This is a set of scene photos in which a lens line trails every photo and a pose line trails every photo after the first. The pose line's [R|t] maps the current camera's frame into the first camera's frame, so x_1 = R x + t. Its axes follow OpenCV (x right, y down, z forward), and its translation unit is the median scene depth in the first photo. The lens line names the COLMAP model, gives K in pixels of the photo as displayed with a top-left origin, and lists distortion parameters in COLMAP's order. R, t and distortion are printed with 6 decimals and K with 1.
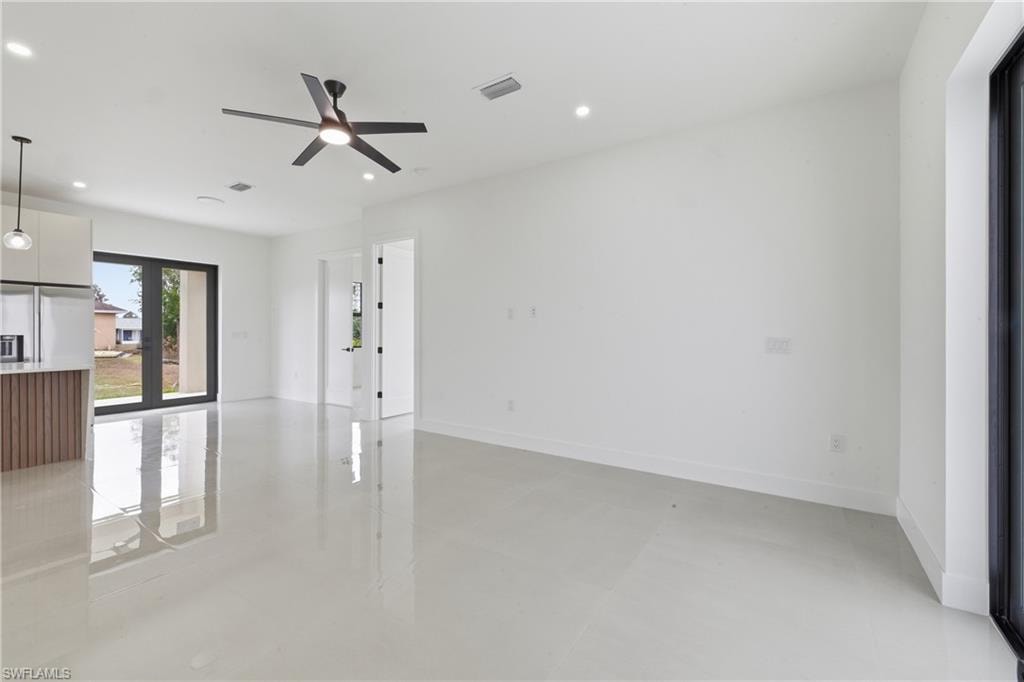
lens RADIAL K [[427.5, 0, 516.8], [0, 427.5, 337.5], [0, 0, 1]] dist [0.008472, -0.000444]
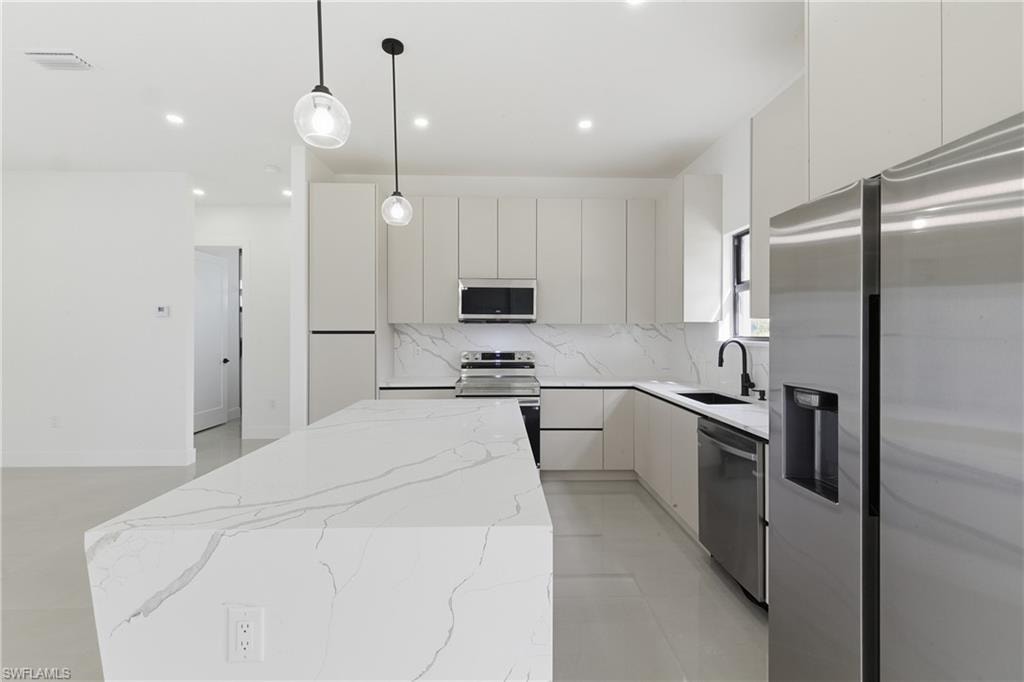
lens RADIAL K [[427.5, 0, 515.3], [0, 427.5, 331.0], [0, 0, 1]] dist [0.008472, -0.000444]
pose [[-0.817582, -0.010758, -0.575711, -0.569062], [-0.012680, 0.999919, -0.000678, -0.025362], [0.575672, 0.006745, -0.817653, 0.729471]]
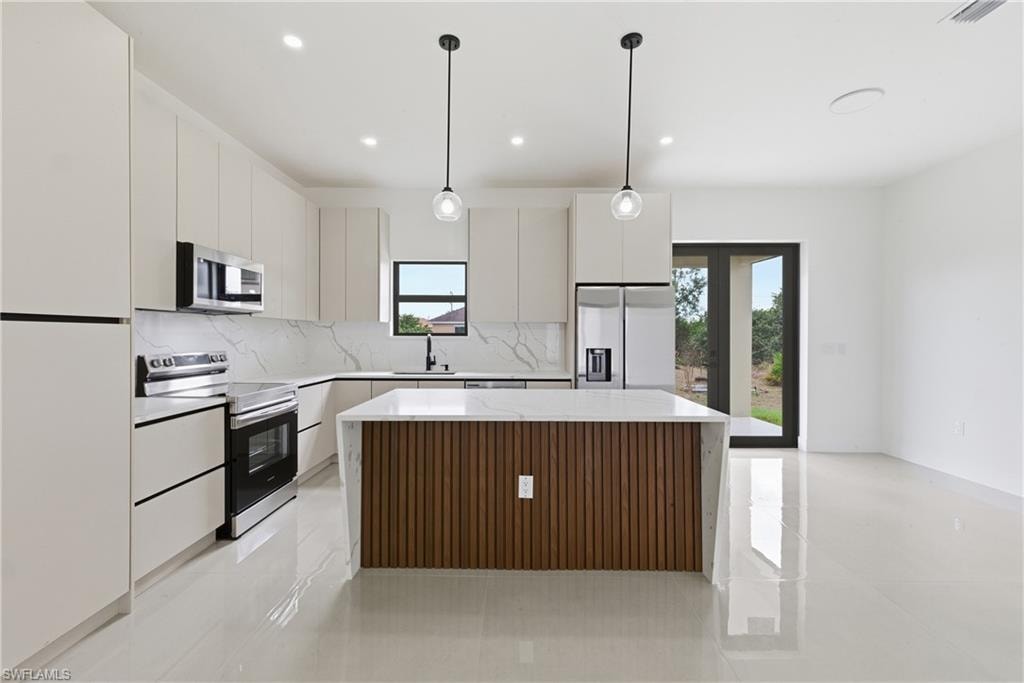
lens RADIAL K [[427.5, 0, 508.5], [0, 427.5, 337.6], [0, 0, 1]] dist [0.008472, -0.000444]
pose [[0.526595, -0.001065, -0.850116, -0.376003], [-0.009728, 0.999926, -0.007278, -0.012044], [0.850061, 0.012102, 0.526545, 0.277300]]
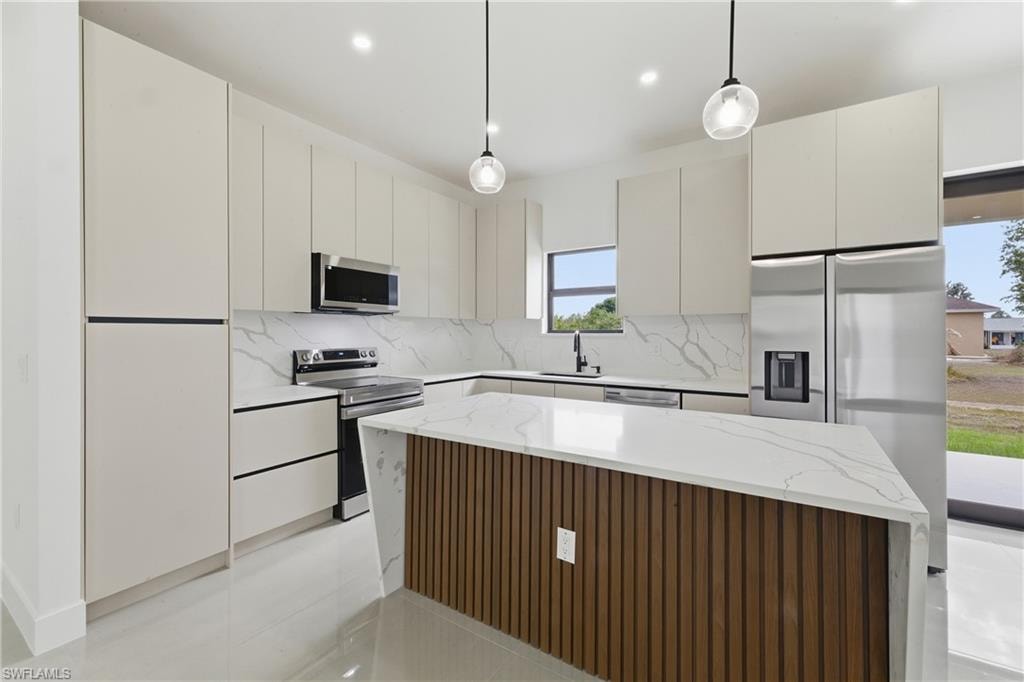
lens RADIAL K [[427.5, 0, 512.2], [0, 427.5, 333.4], [0, 0, 1]] dist [0.008472, -0.000444]
pose [[-0.006944, -0.004198, -0.999967, -0.412491], [-0.010158, 0.999940, -0.004128, -0.014431], [0.999924, 0.010129, -0.006986, 0.429713]]
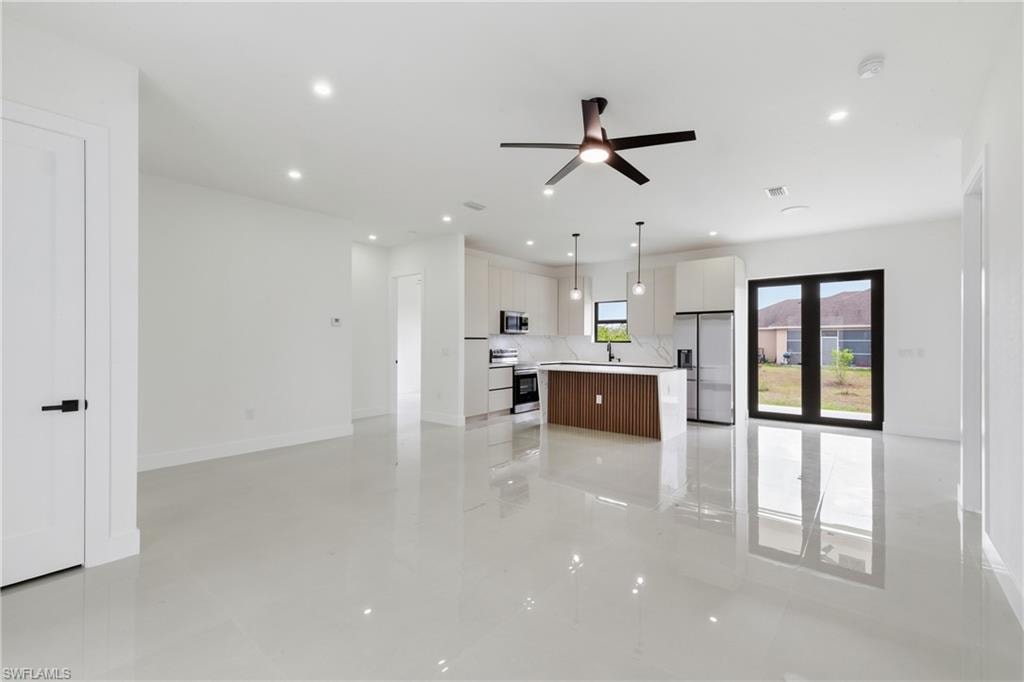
lens RADIAL K [[427.5, 0, 510.9], [0, 427.5, 334.3], [0, 0, 1]] dist [0.008472, -0.000444]
pose [[-0.120654, -0.023659, -0.992413, 0.224305], [-0.013537, 0.999662, -0.022186, -0.010744], [0.992602, 0.010757, -0.120934, 0.385535]]
